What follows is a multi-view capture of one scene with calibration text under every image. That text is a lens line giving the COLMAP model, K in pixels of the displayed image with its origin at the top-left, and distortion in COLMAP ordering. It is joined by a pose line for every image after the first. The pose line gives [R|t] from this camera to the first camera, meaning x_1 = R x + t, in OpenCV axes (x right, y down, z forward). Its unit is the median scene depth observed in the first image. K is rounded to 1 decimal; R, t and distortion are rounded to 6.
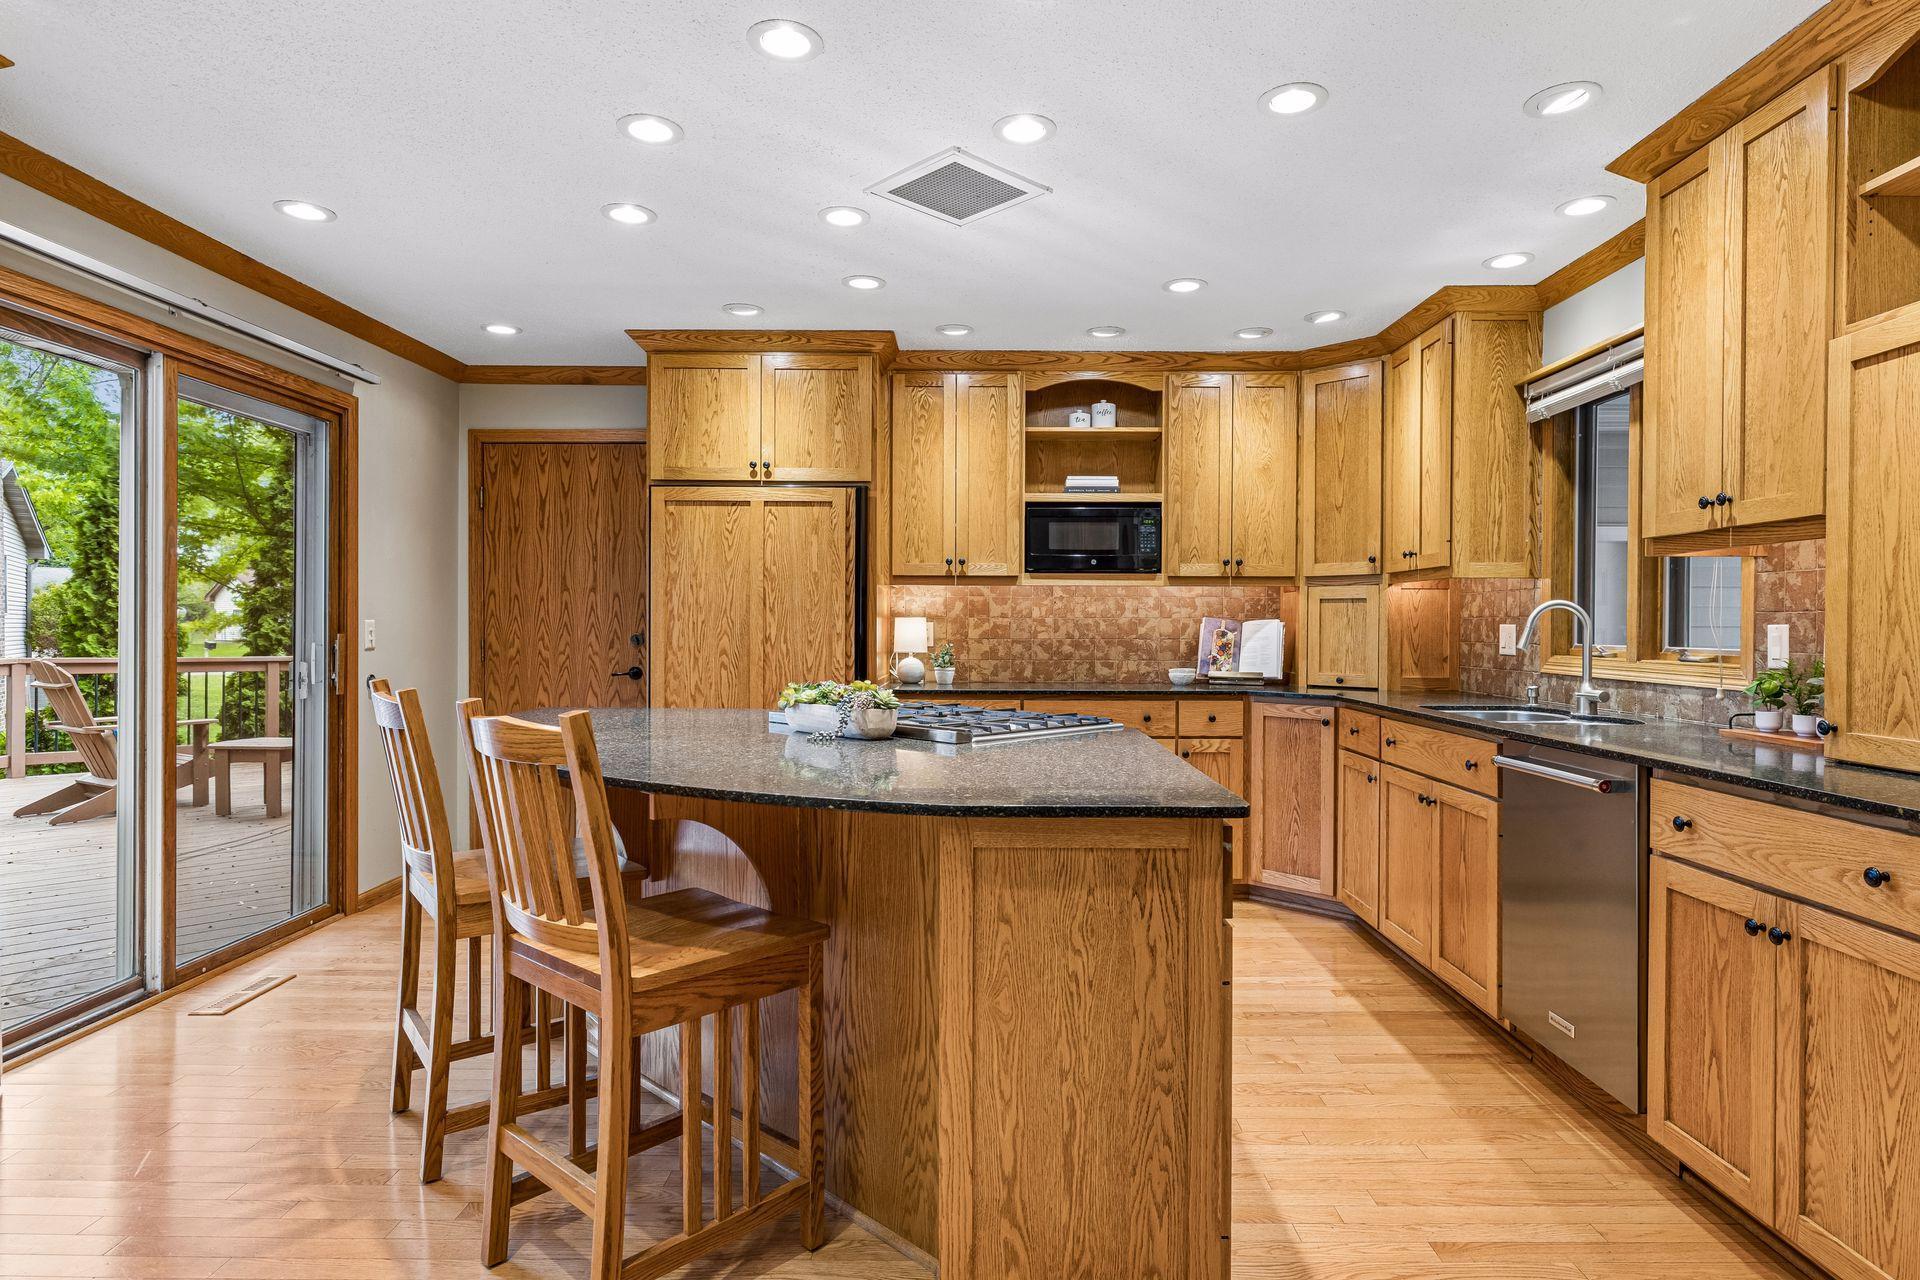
lens RADIAL K [[1057.4, 0, 979.3], [0, 1057.4, 635.3], [0, 0, 1]] dist [0.006860, 0.000704]
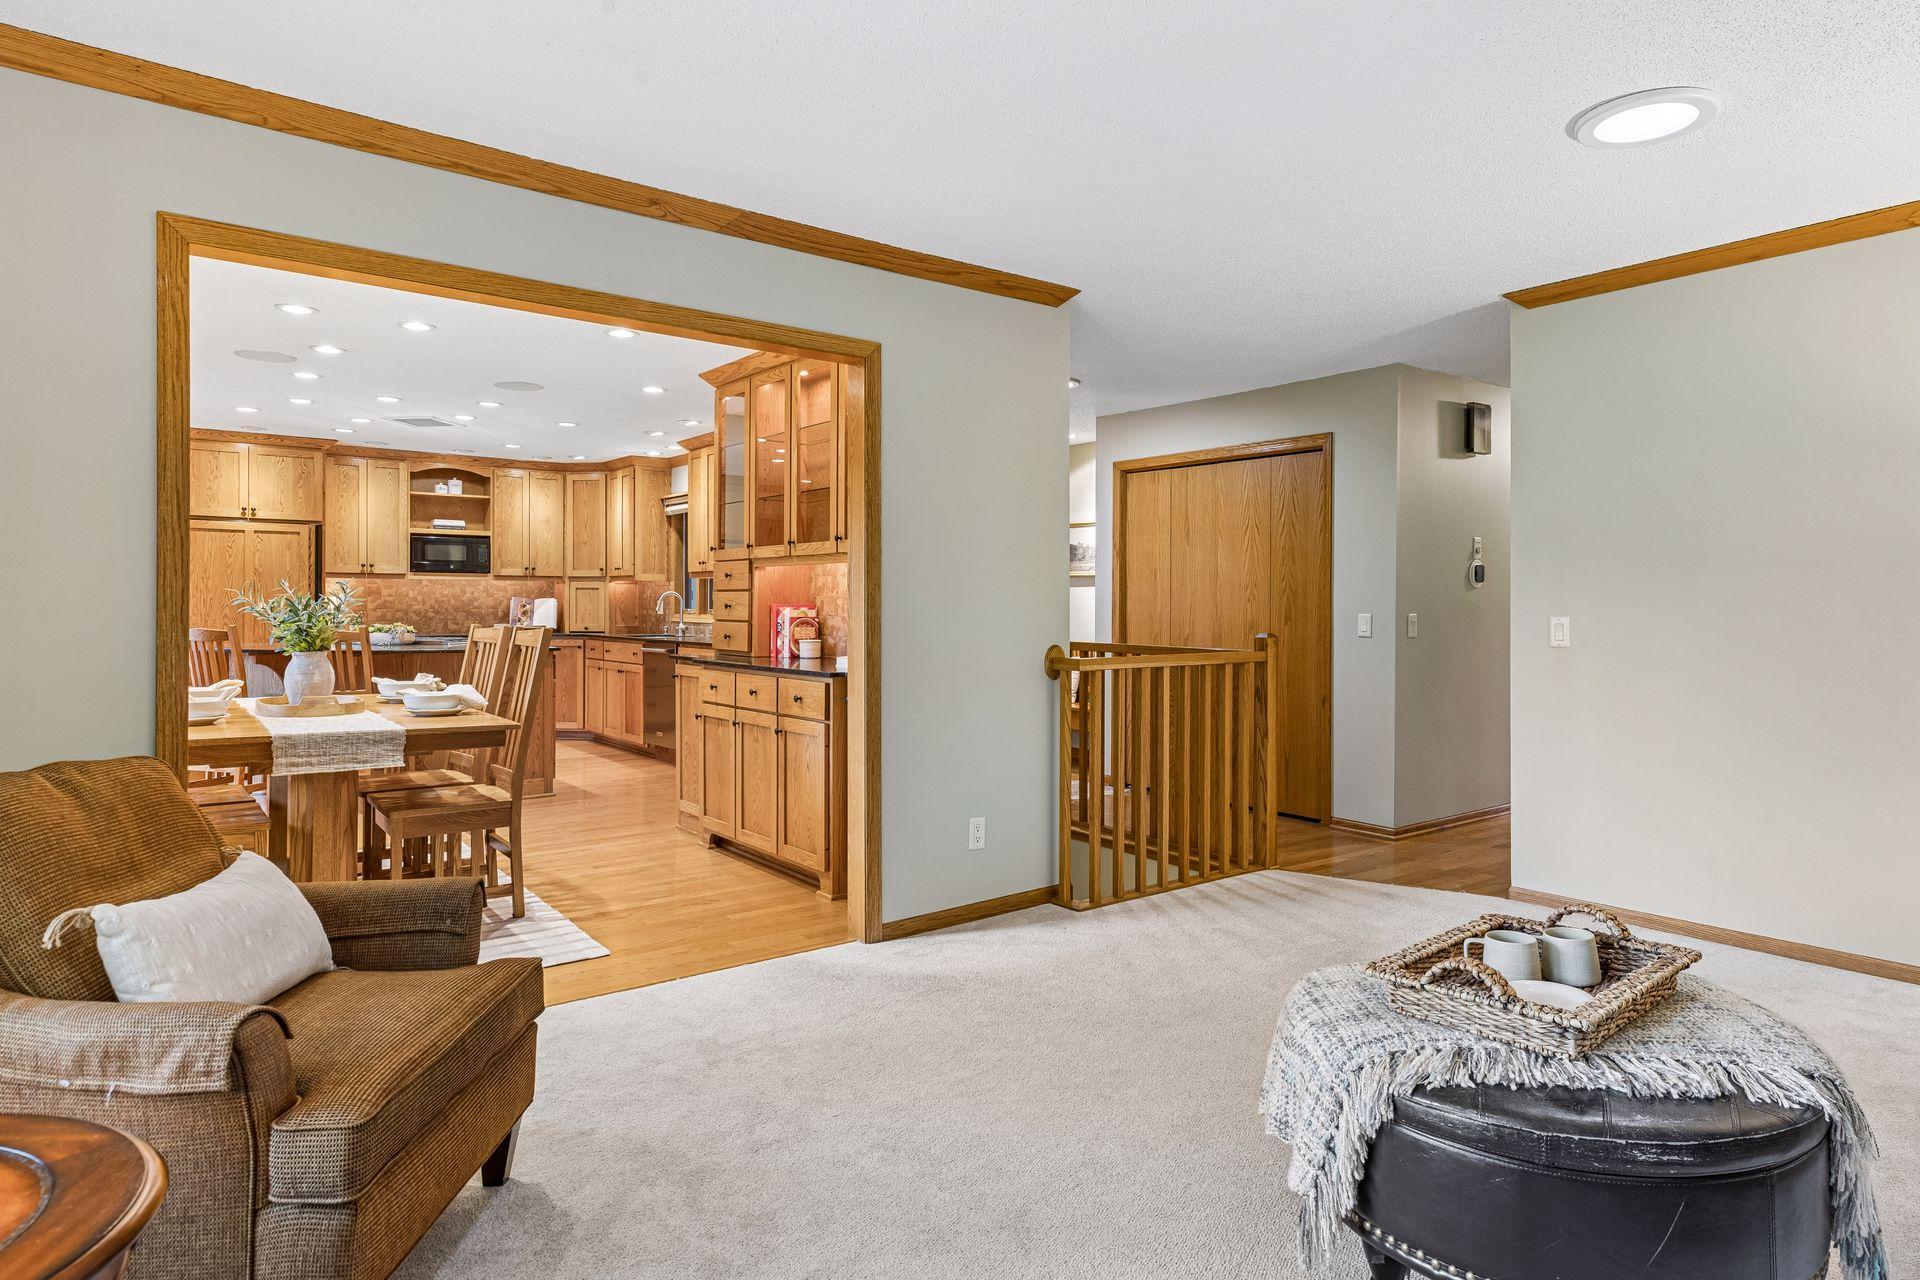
lens RADIAL K [[1103.2, 0, 987.1], [0, 1103.2, 608.2], [0, 0, 1]] dist [0.004024, -0.000206]
pose [[0.782149, -0.004339, 0.623076, -0.394248], [0.005488, 0.999985, 0.000074, 0.008534], [-0.623067, 0.003362, 0.782161, -1.188350]]
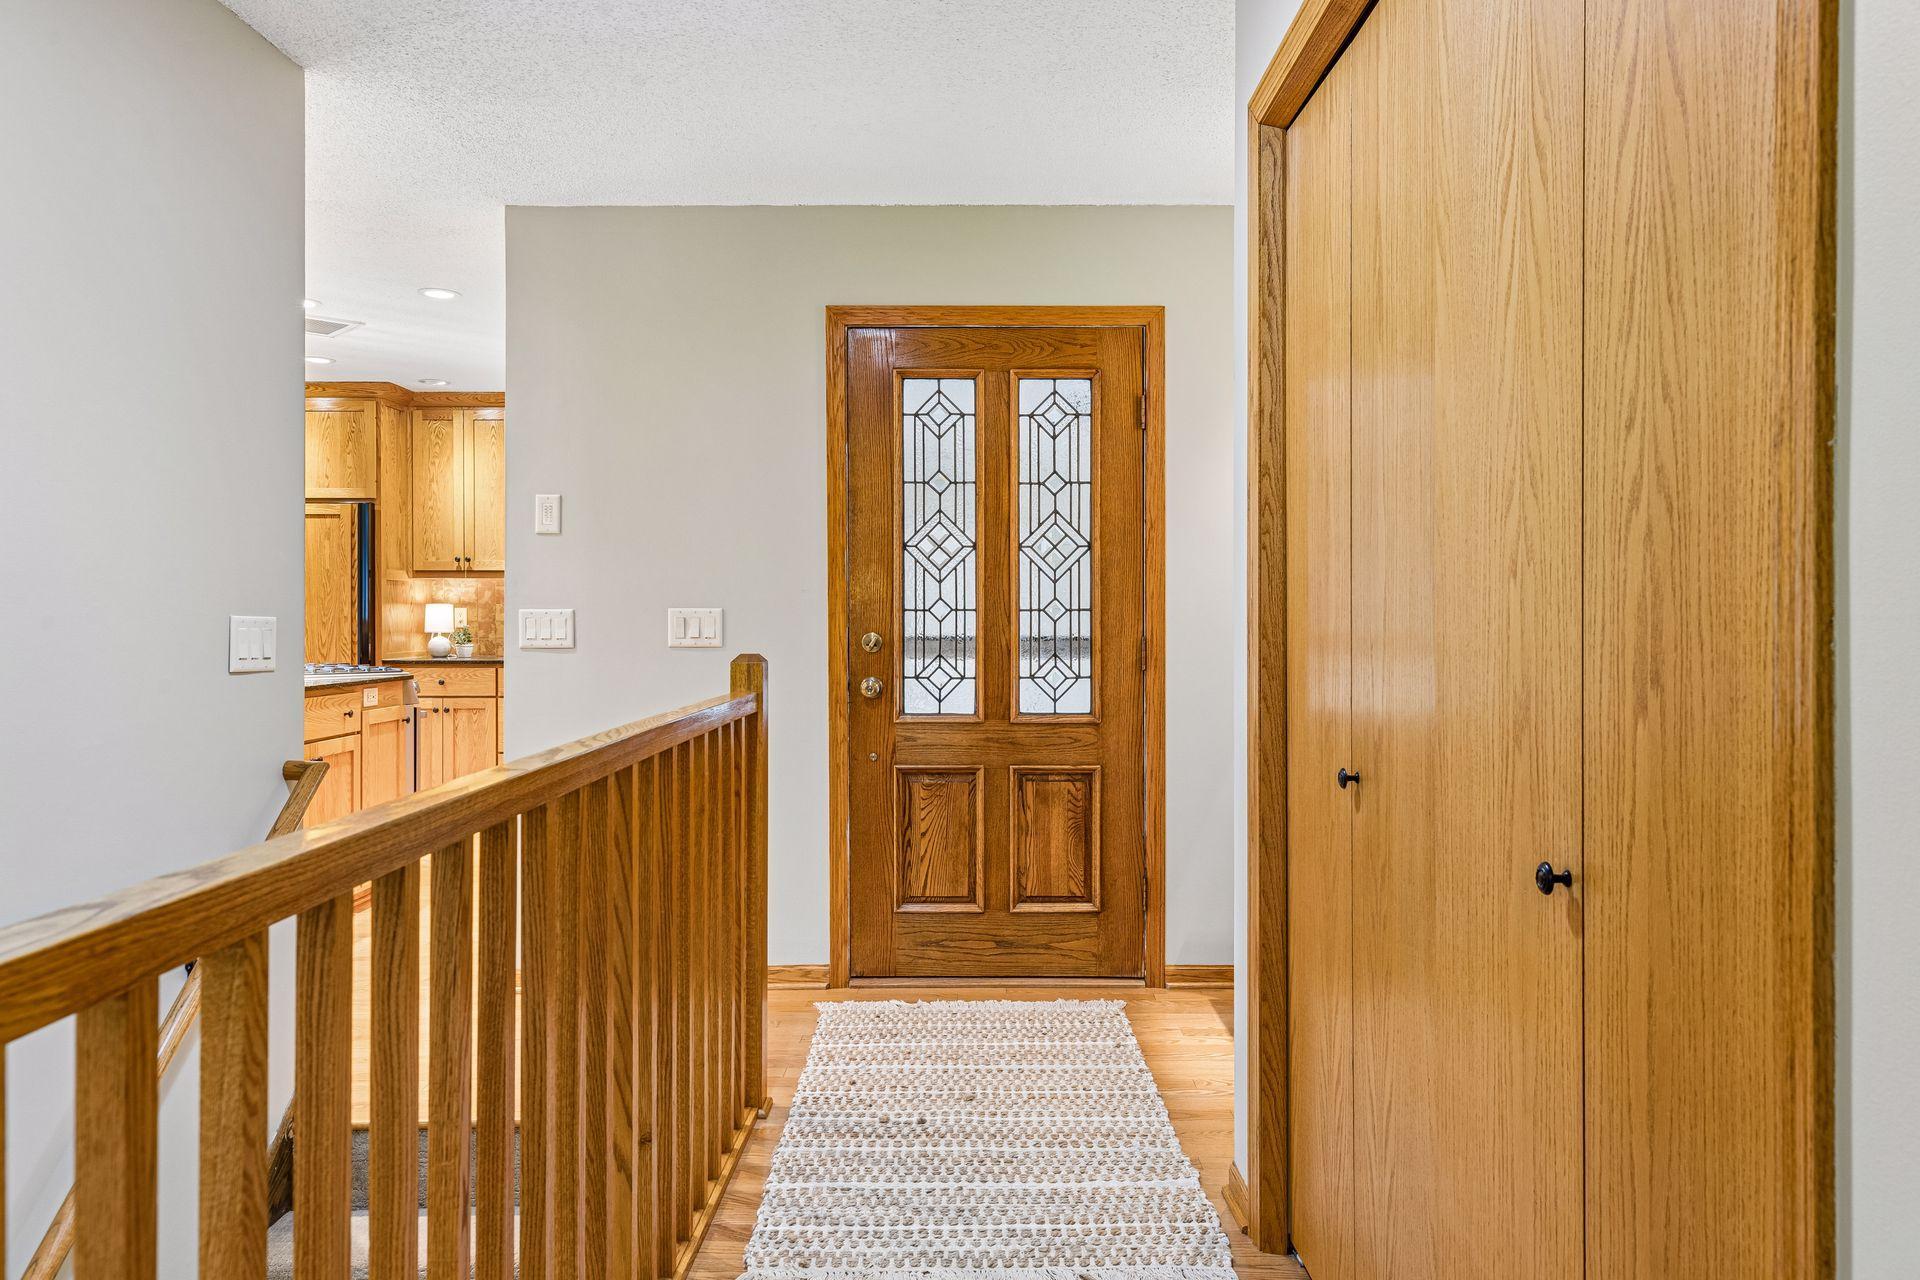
lens RADIAL K [[1271.5, 0, 966.1], [0, 1271.5, 624.0], [0, 0, 1]] dist [0.019151, -0.003511]
pose [[0.999986, -0.004376, -0.003120, 0.626916], [0.004374, 0.999990, -0.000753, 0.011471], [0.003123, 0.000739, 0.999995, -0.553736]]
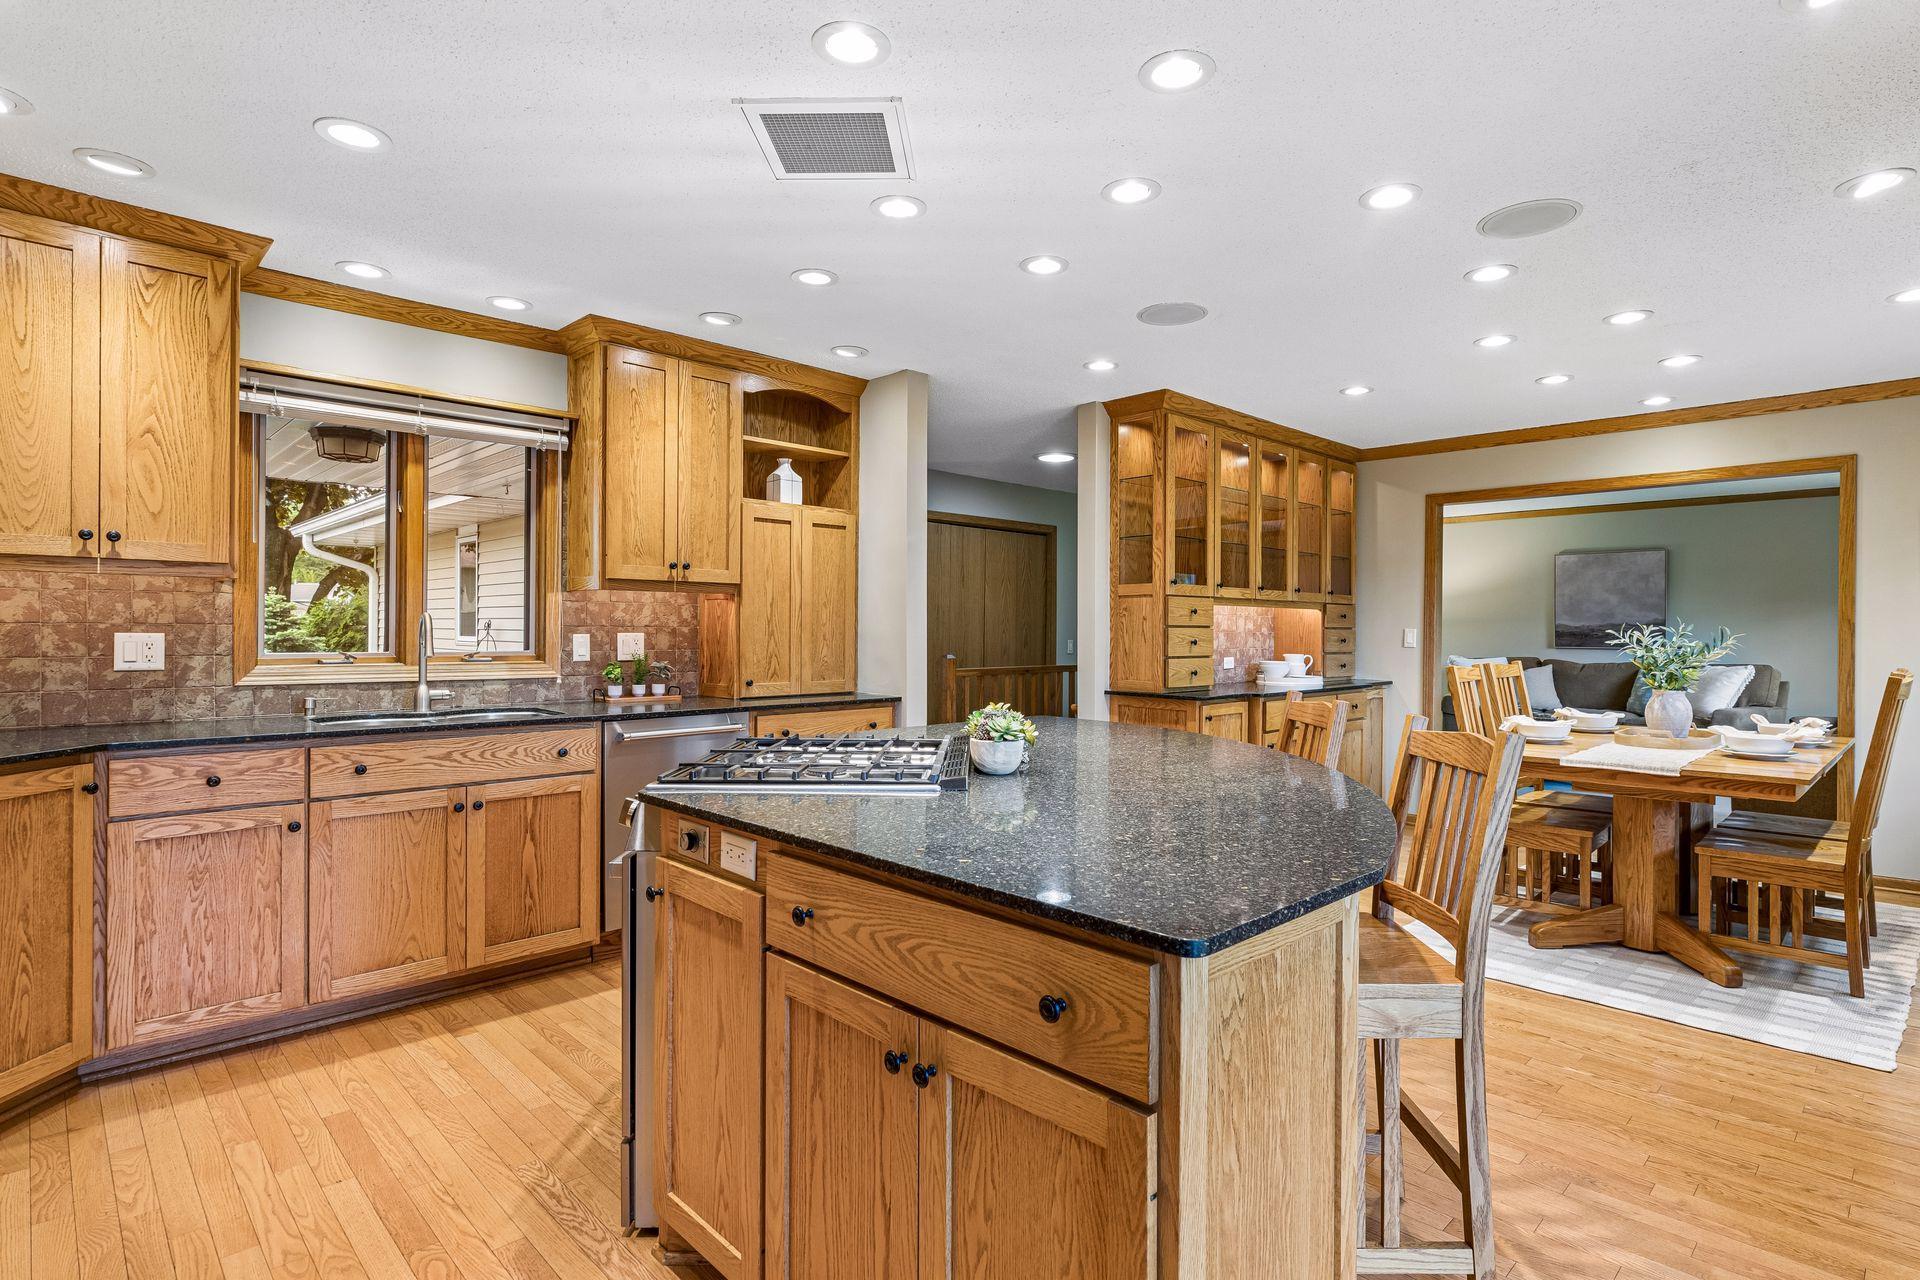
lens RADIAL K [[962.9, 0, 977.8], [0, 962.9, 631.2], [0, 0, 1]] dist [-0.001160, -0.000475]
pose [[-0.702984, -0.013446, 0.711078, -0.445795], [-0.005143, 0.999891, 0.013822, -0.023346], [-0.711187, 0.006060, -0.702977, 0.984429]]
